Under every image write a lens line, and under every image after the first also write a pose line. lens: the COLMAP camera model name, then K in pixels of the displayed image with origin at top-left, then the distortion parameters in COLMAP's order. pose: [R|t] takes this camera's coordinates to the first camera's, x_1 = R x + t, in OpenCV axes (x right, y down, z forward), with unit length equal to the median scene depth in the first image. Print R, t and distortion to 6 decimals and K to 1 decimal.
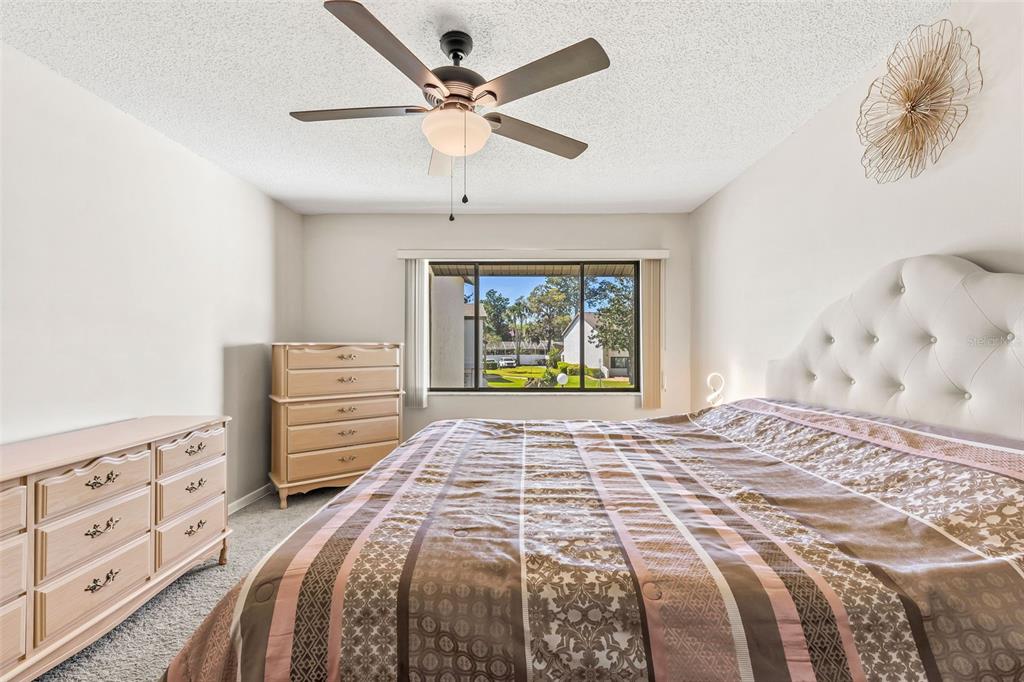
lens RADIAL K [[464.5, 0, 512.1], [0, 464.5, 342.9], [0, 0, 1]] dist [0.008806, -0.003044]
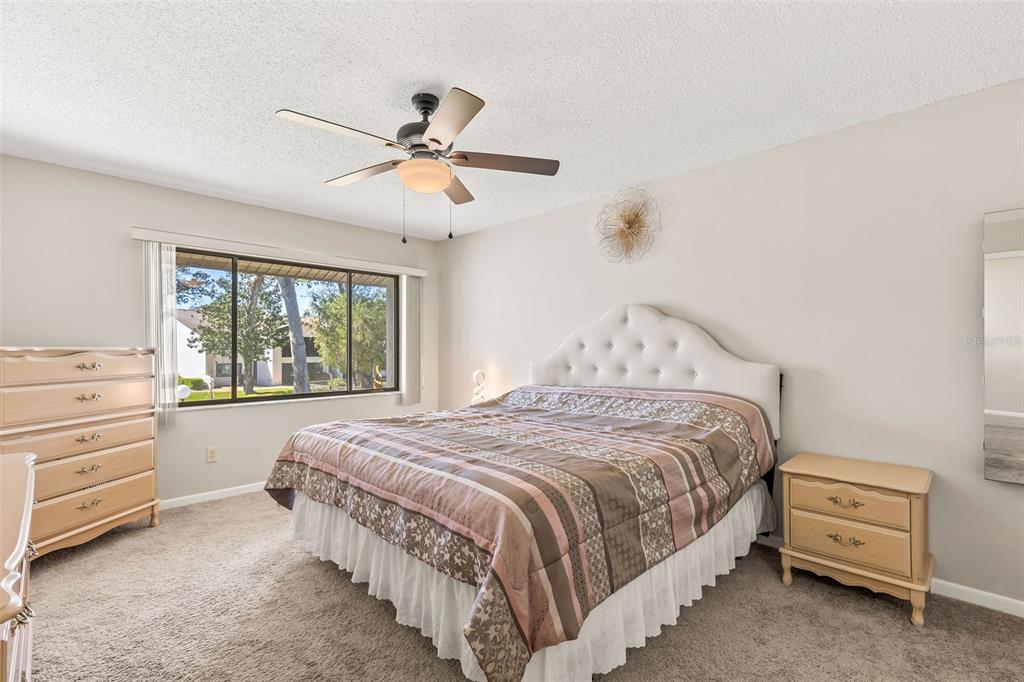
lens RADIAL K [[464.5, 0, 526.3], [0, 464.5, 347.5], [0, 0, 1]] dist [0.008806, -0.003044]
pose [[0.692068, 0.000462, 0.721833, -0.632434], [-0.000764, 1.000000, 0.000092, -0.001077], [-0.721832, -0.000615, 0.692068, -0.024051]]
